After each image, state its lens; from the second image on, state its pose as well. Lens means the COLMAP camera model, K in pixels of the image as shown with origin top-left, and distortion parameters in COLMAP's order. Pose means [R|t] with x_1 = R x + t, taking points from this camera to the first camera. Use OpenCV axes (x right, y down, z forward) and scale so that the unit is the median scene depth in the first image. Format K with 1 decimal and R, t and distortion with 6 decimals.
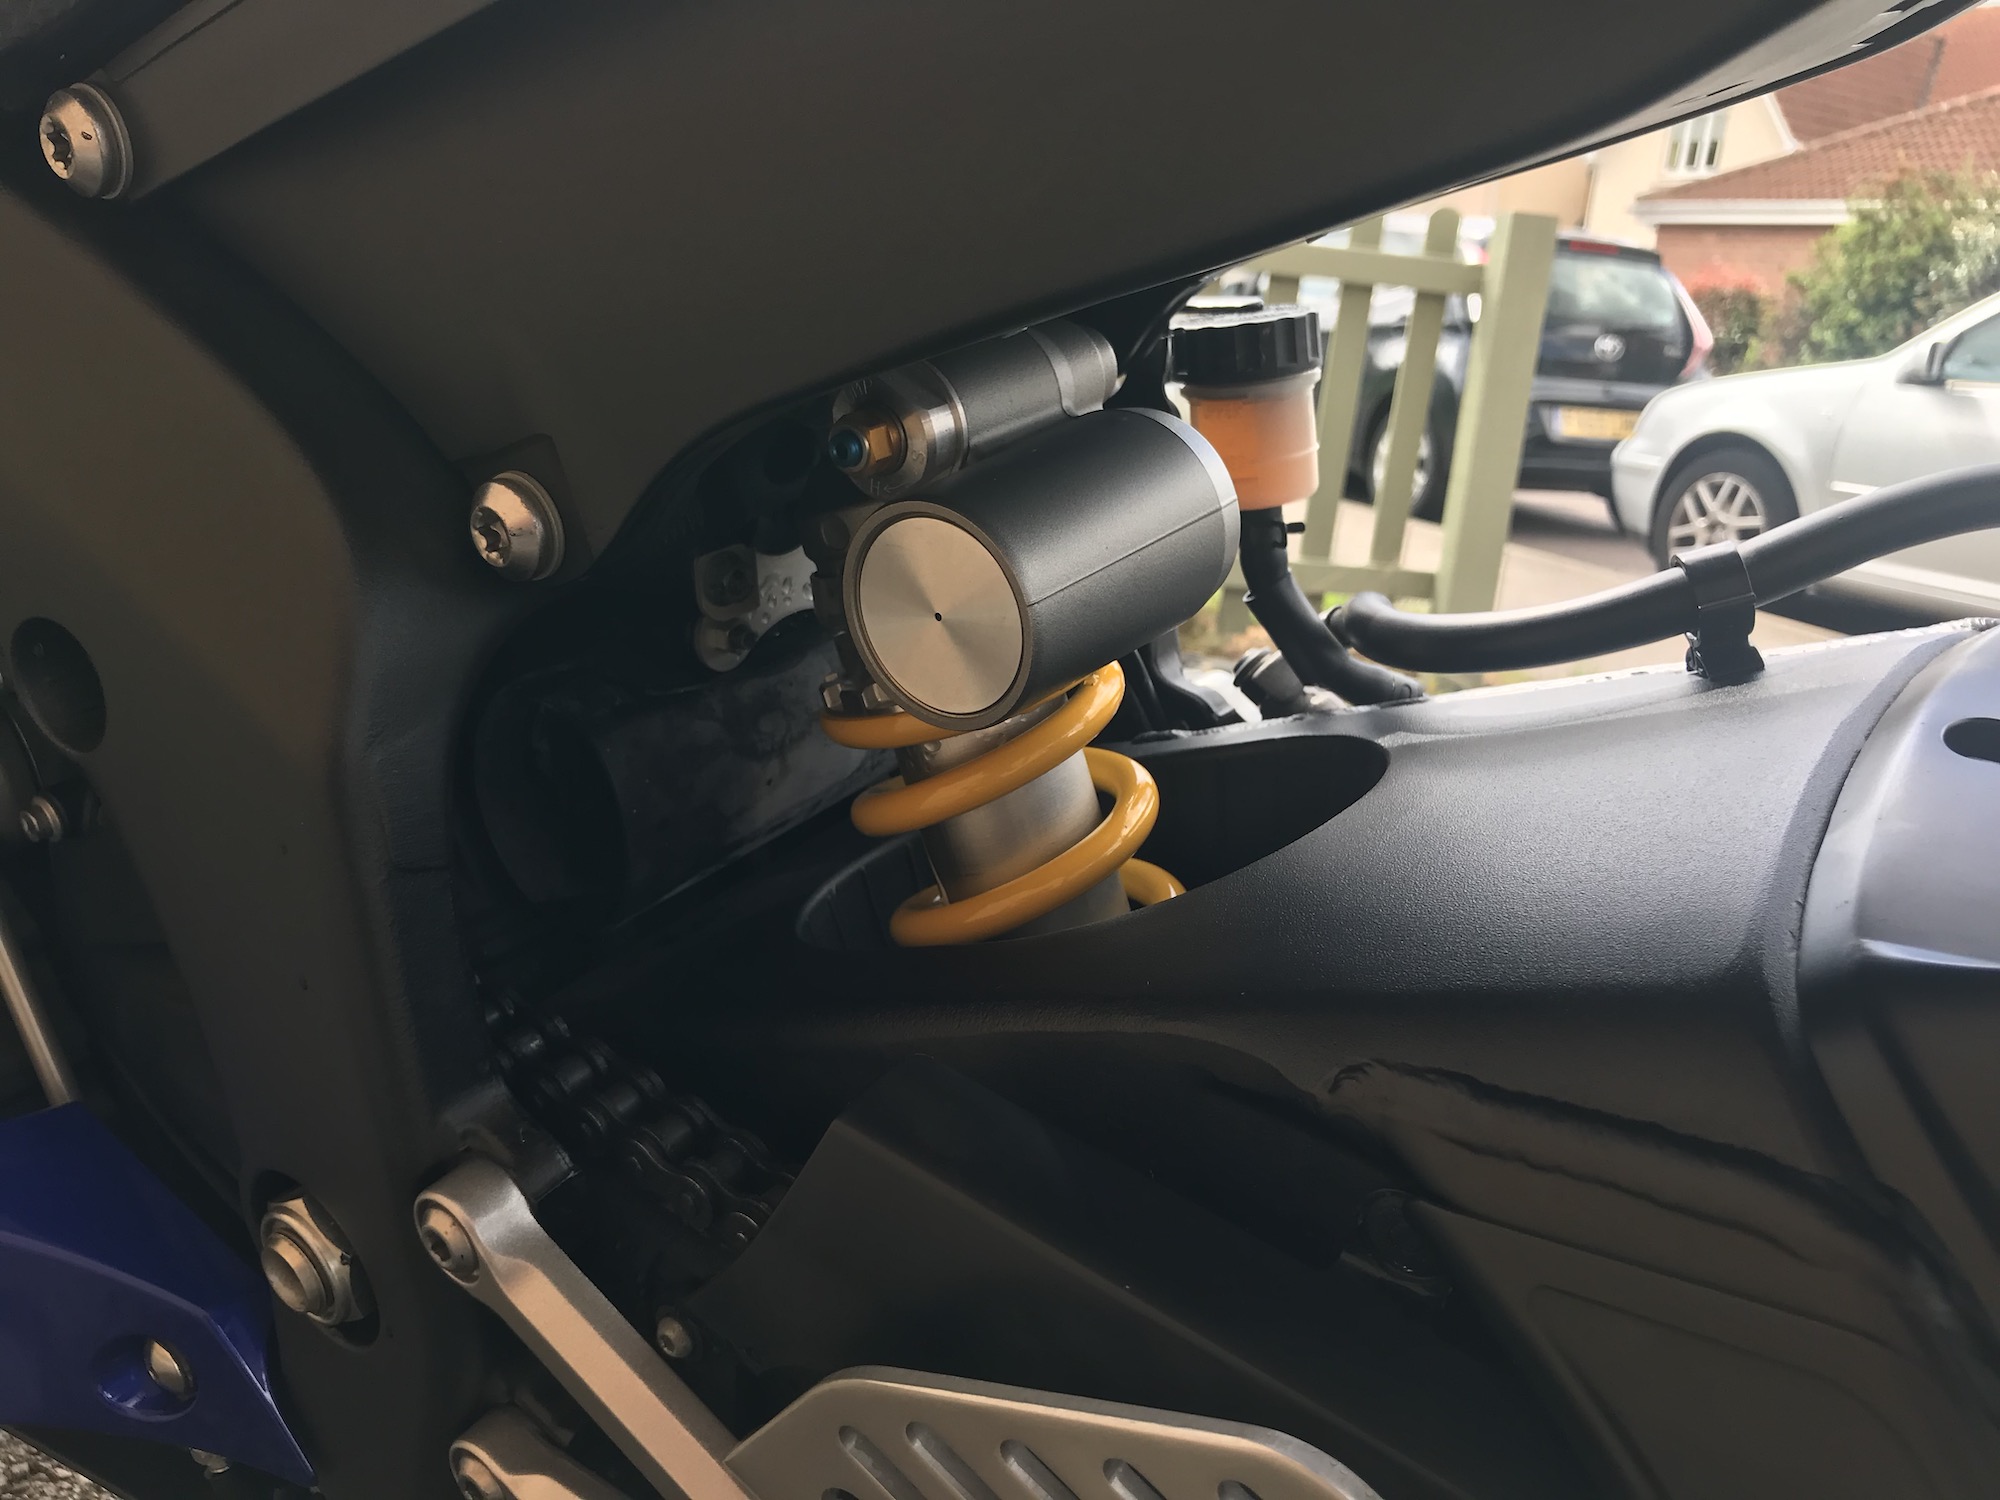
lens RADIAL K [[1674.1, 0, 994.1], [0, 1674.1, 766.0], [0, 0, 1]] dist [0.015199, -0.036017]
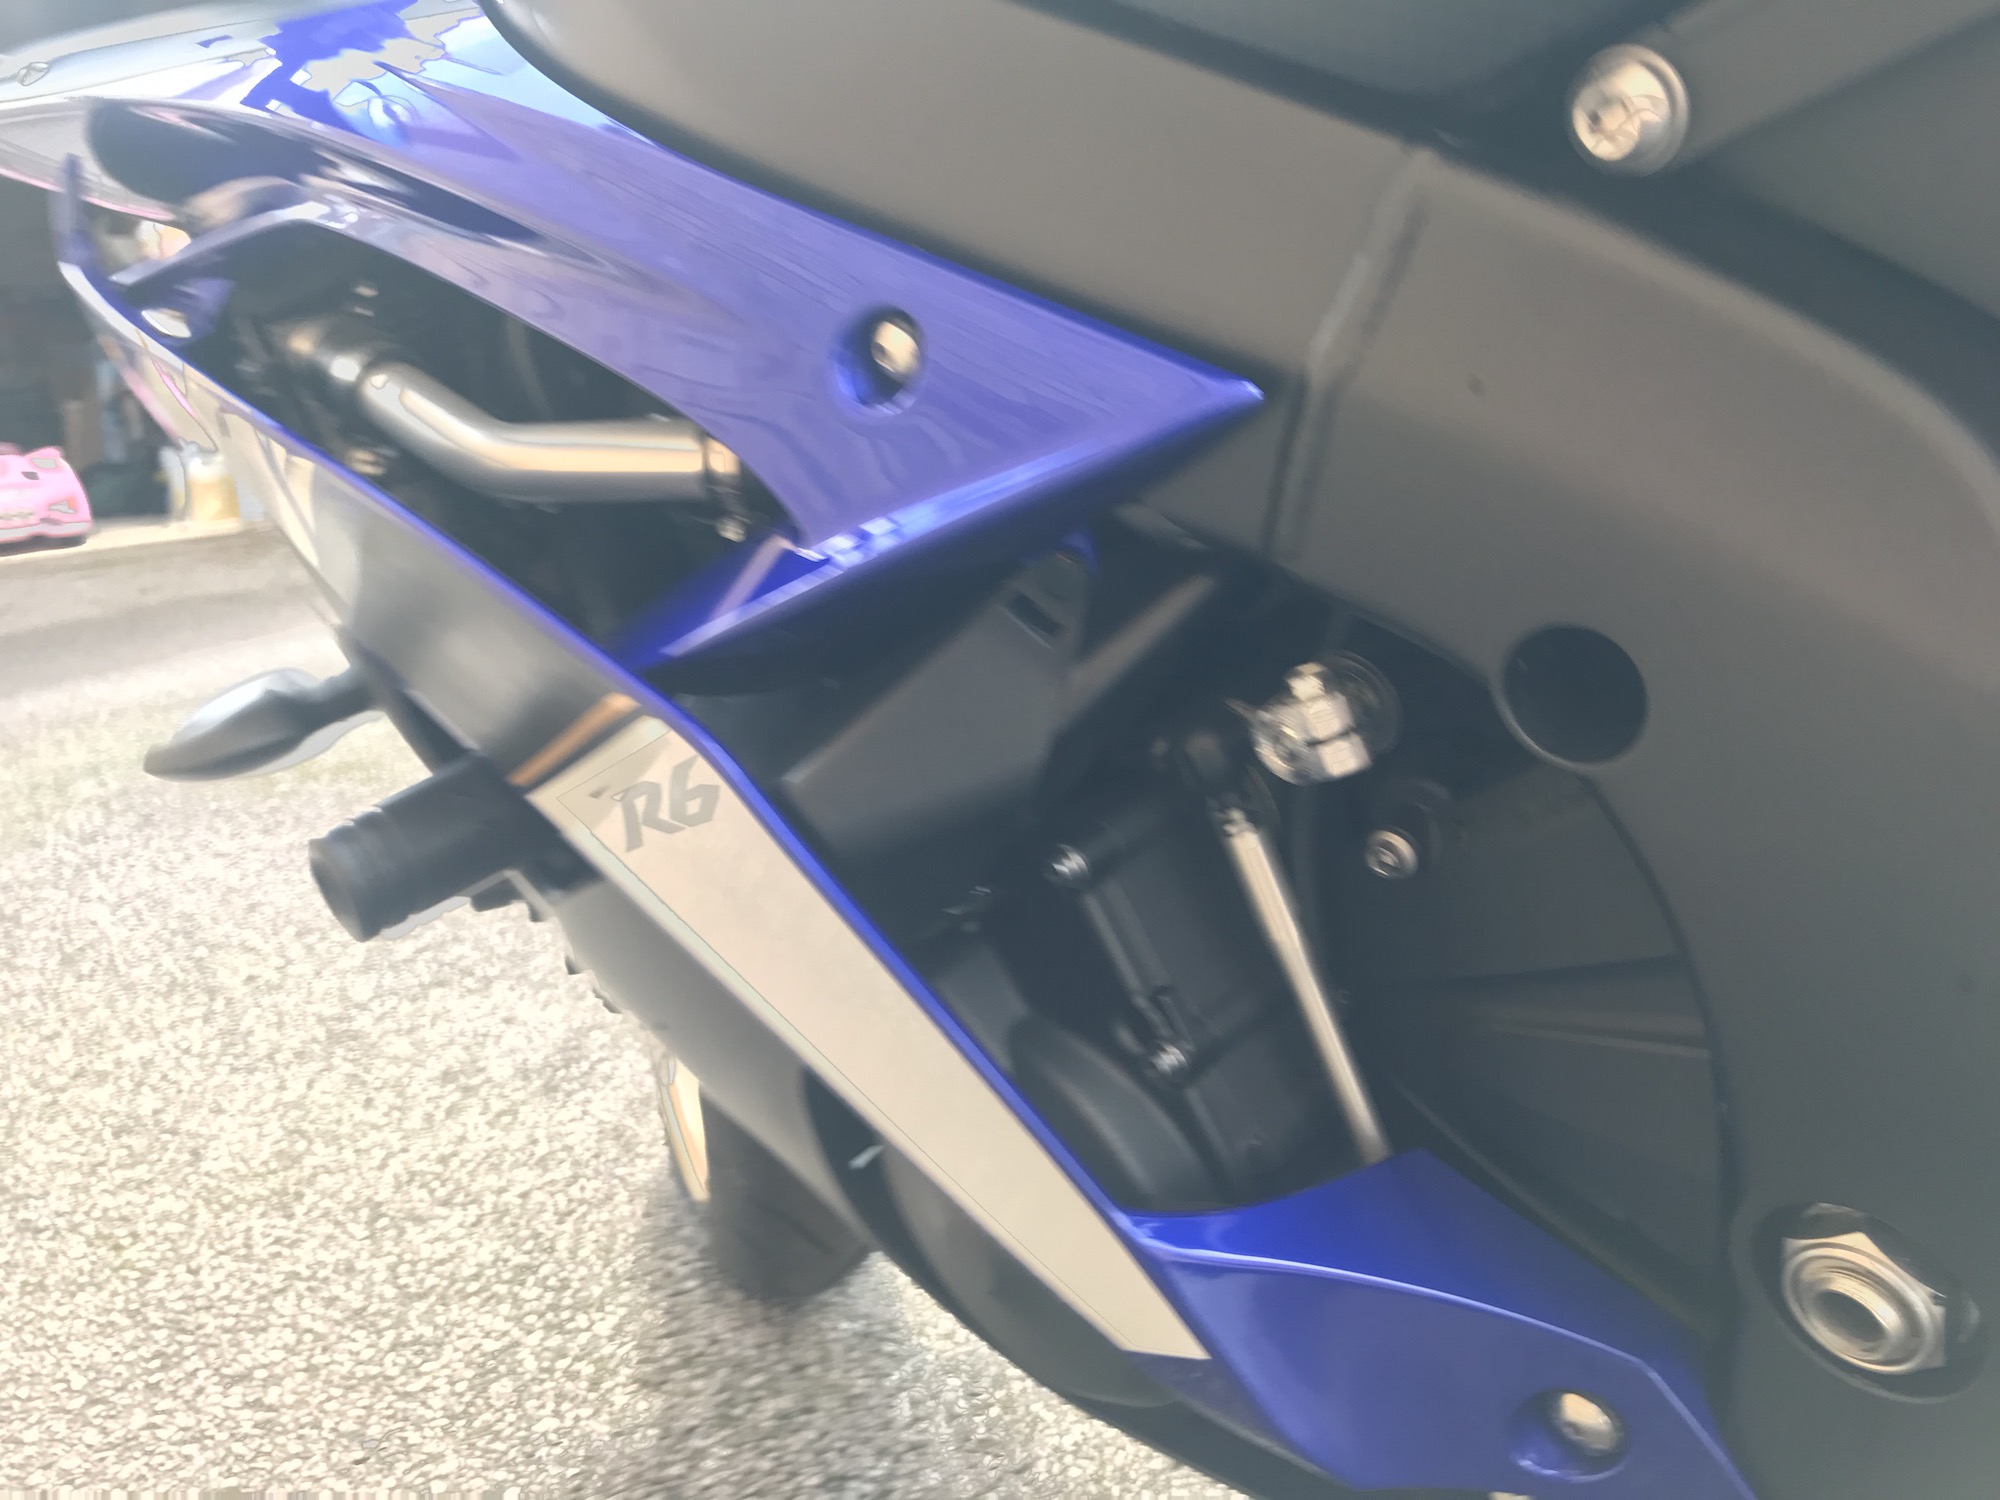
lens RADIAL K [[1674.1, 0, 998.9], [0, 1674.1, 736.4], [0, 0, 1]] dist [0.015199, -0.036017]
pose [[0.954967, -0.124260, -0.269438, -0.510505], [0.113462, 0.991999, -0.055348, -0.008020], [0.274160, 0.022285, 0.961426, -0.000551]]
